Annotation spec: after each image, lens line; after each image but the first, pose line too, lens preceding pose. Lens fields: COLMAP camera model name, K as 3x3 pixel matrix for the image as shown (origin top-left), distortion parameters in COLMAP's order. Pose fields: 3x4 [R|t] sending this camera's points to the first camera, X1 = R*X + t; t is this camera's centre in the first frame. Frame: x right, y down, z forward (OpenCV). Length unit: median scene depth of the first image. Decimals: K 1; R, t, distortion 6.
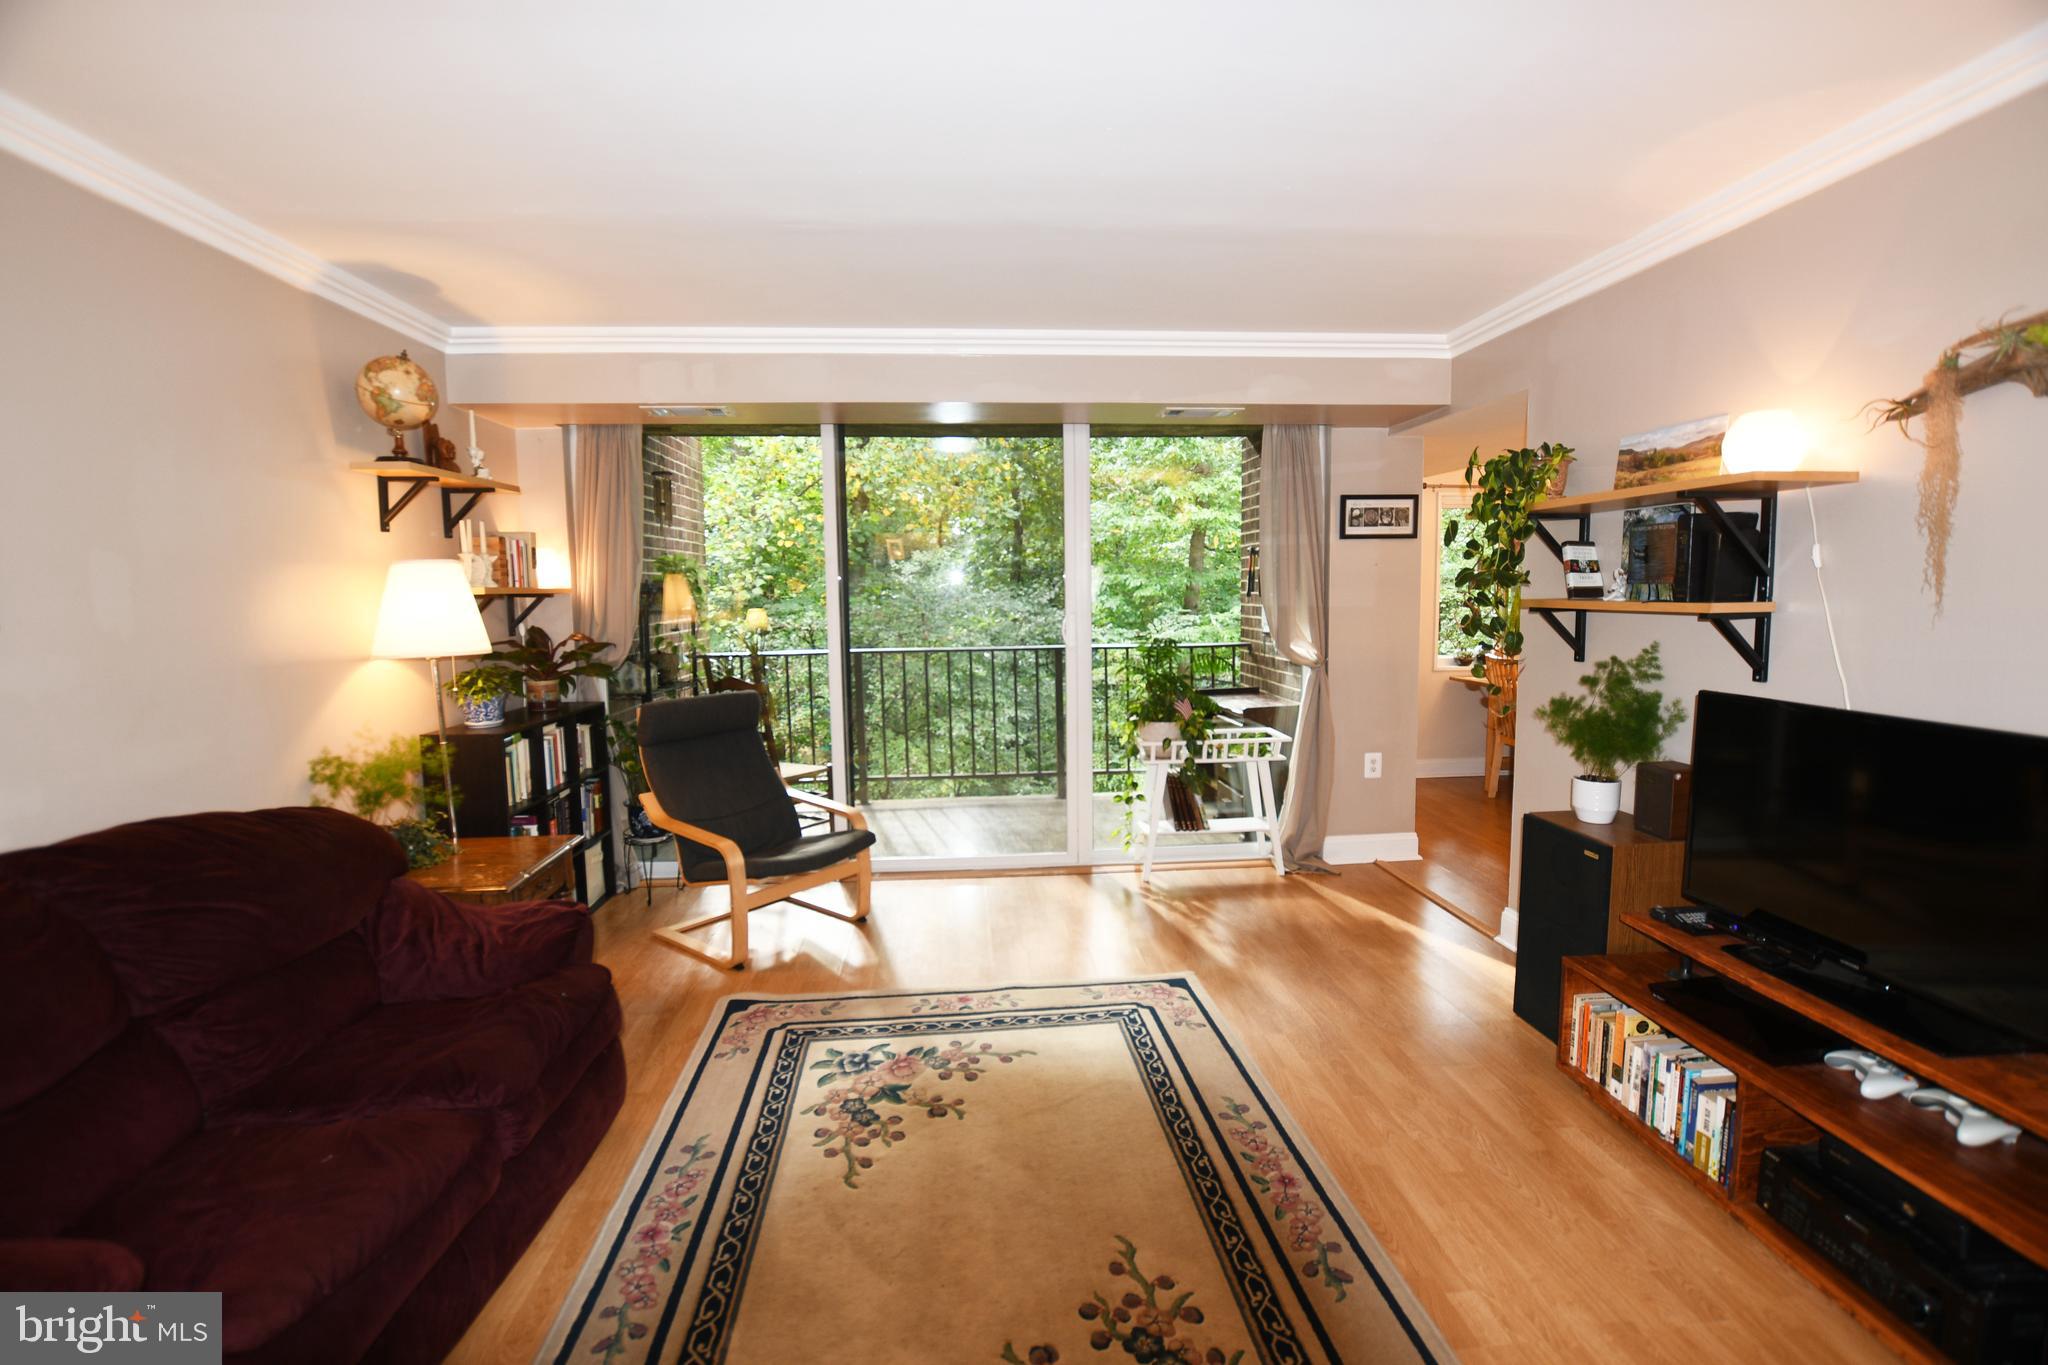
lens RADIAL K [[902.4, 0, 1026.3], [0, 902.4, 677.5], [0, 0, 1]] dist [-0.032133, 0.004909]
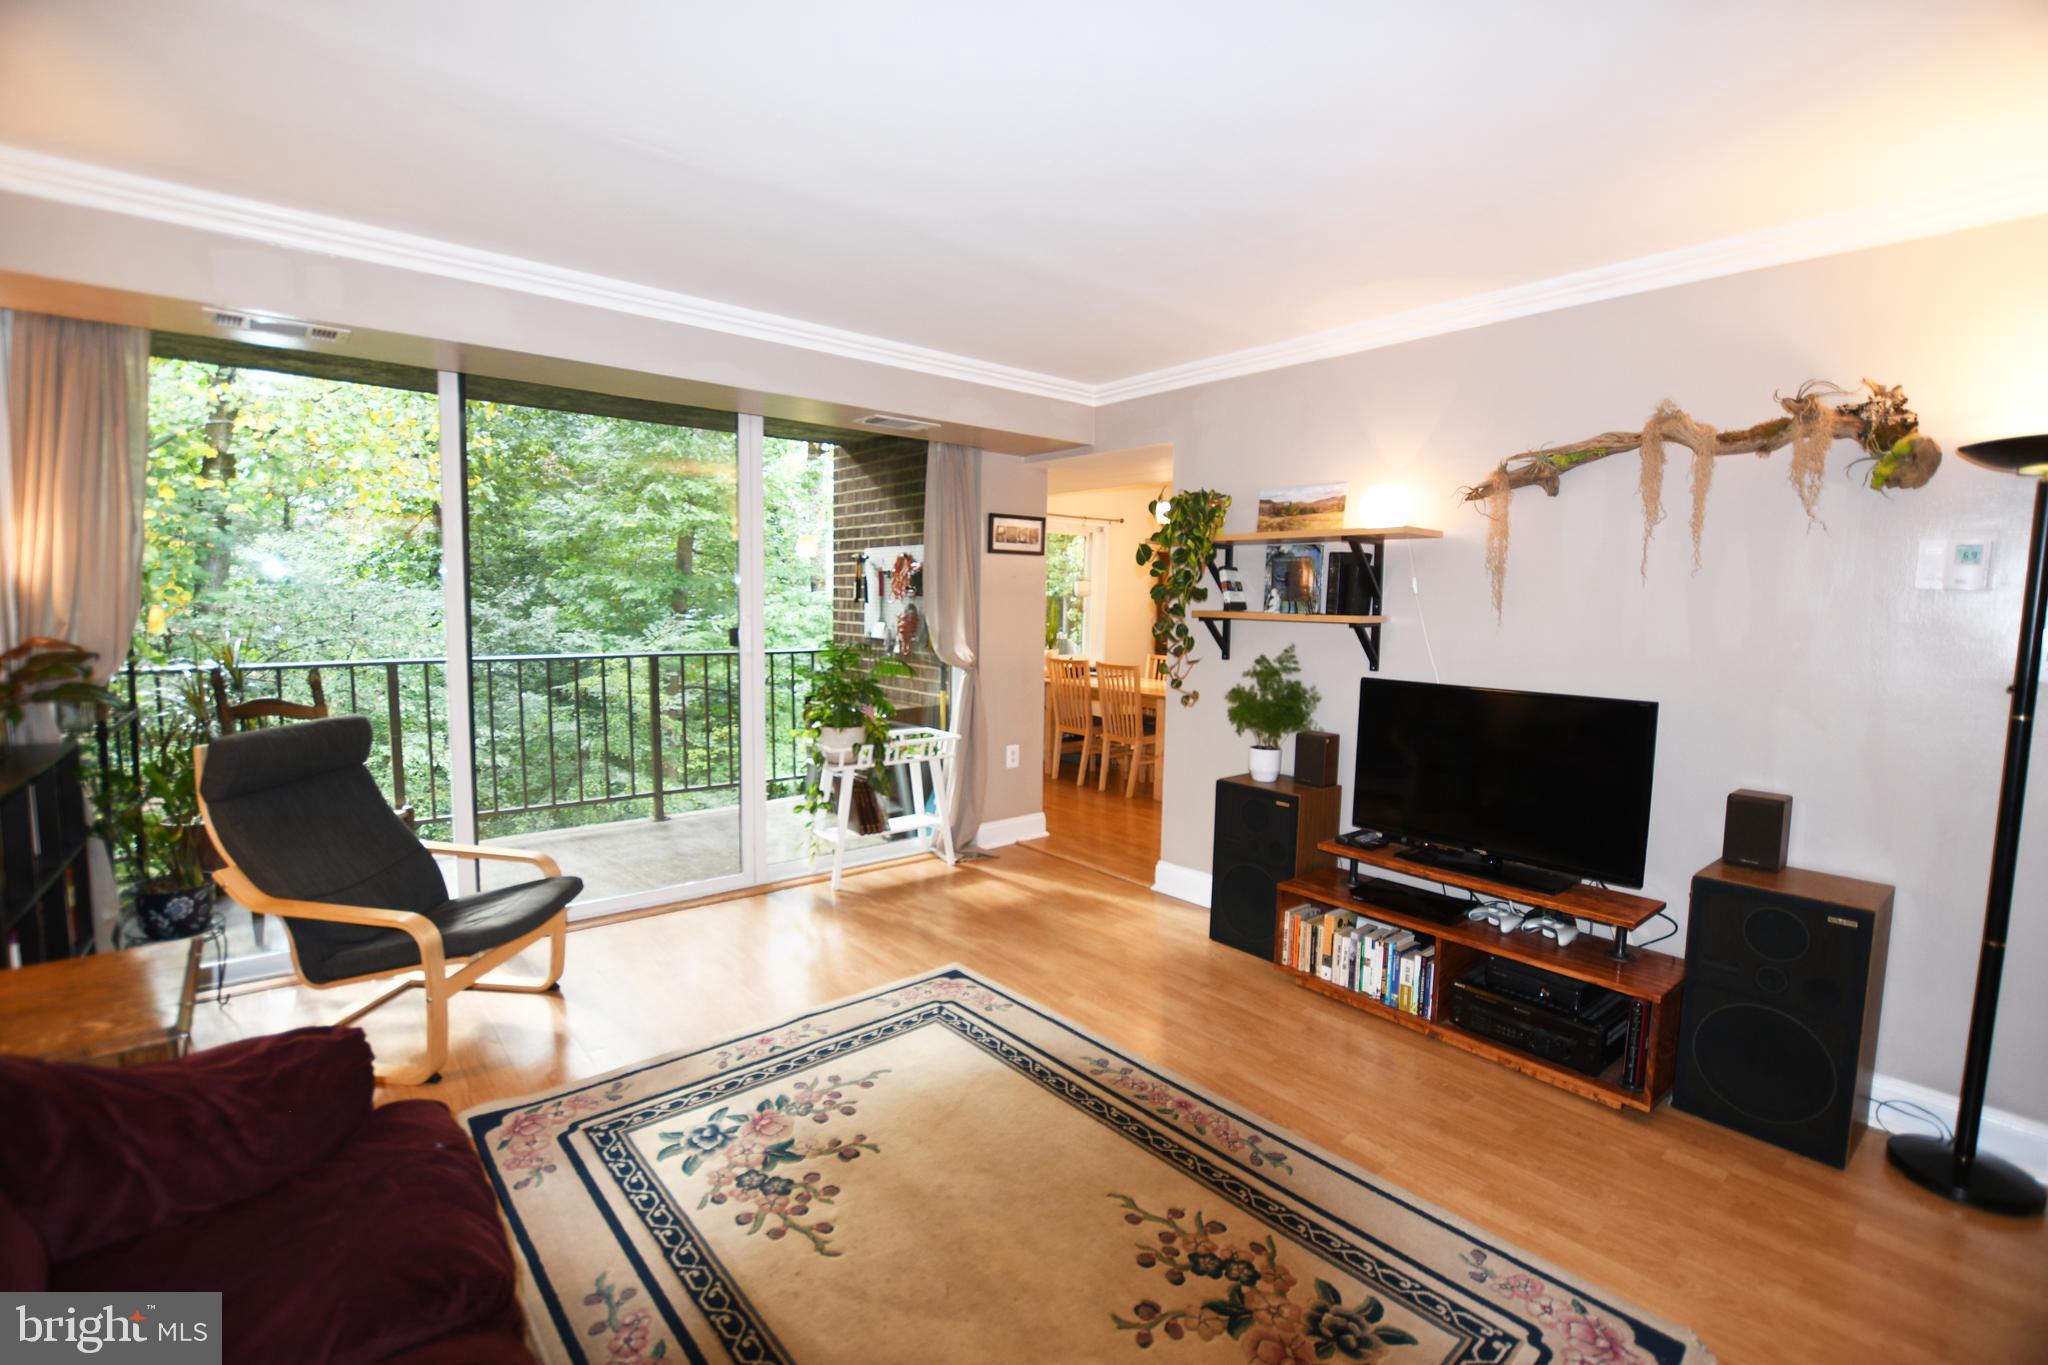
lens RADIAL K [[902.4, 0, 1026.3], [0, 902.4, 677.5], [0, 0, 1]] dist [-0.032133, 0.004909]
pose [[0.813931, -0.024314, 0.580453, -0.391888], [0.028697, 0.999587, 0.001630, -0.002517], [-0.580253, 0.015331, 0.814292, 0.111669]]
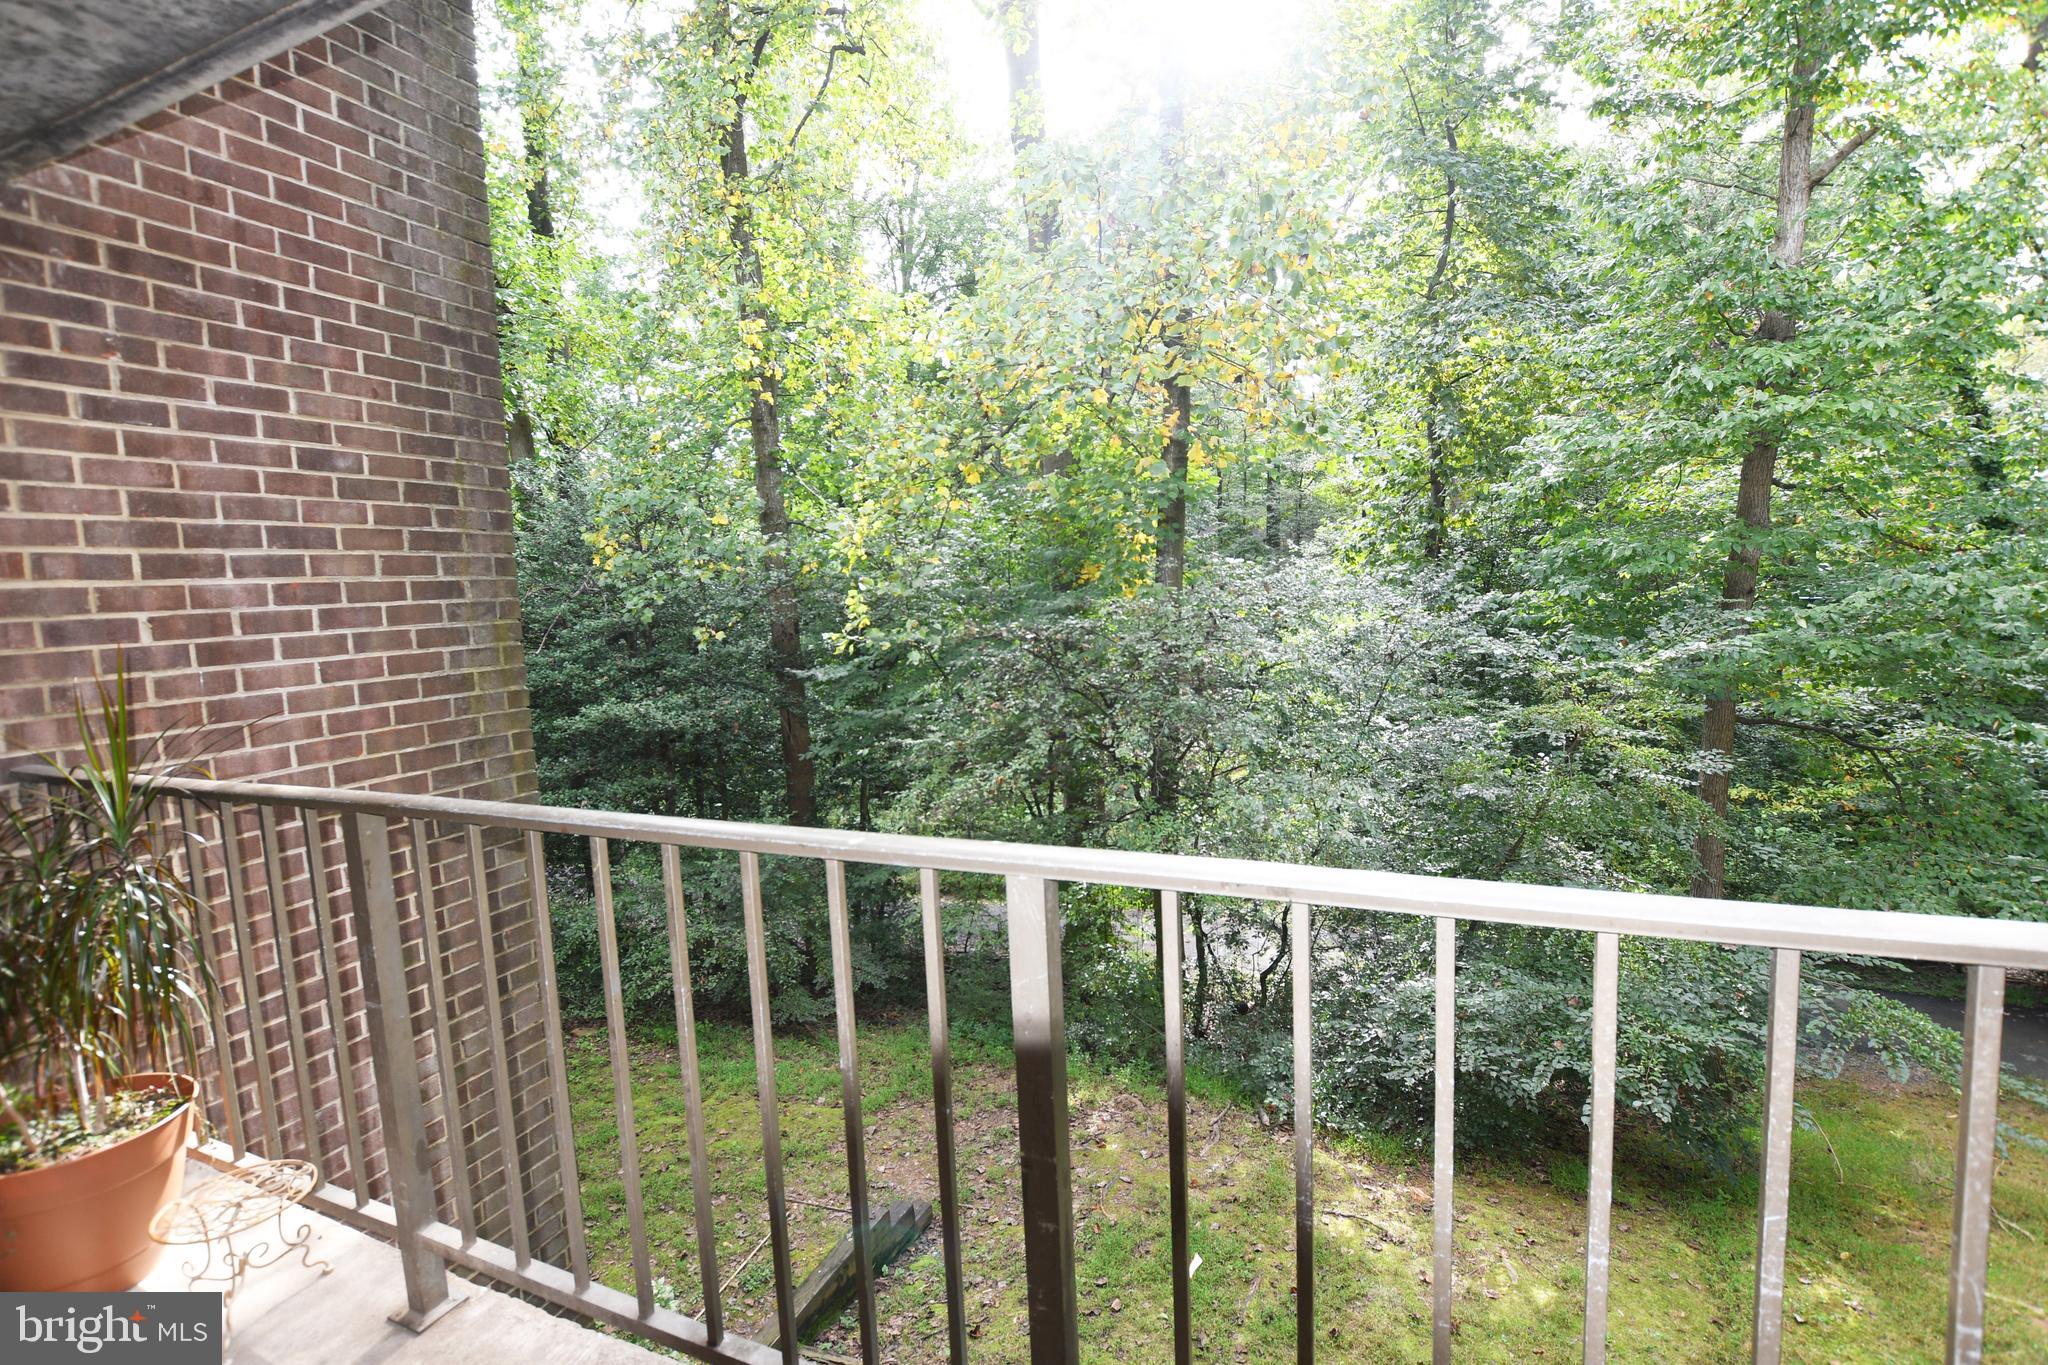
lens RADIAL K [[902.4, 0, 1026.3], [0, 902.4, 677.5], [0, 0, 1]] dist [-0.032133, 0.004909]
pose [[0.888031, 0.021361, -0.459288, 0.252220], [-0.015609, 0.999745, 0.016317, -0.158053], [0.459519, -0.007321, 0.888138, 1.793477]]
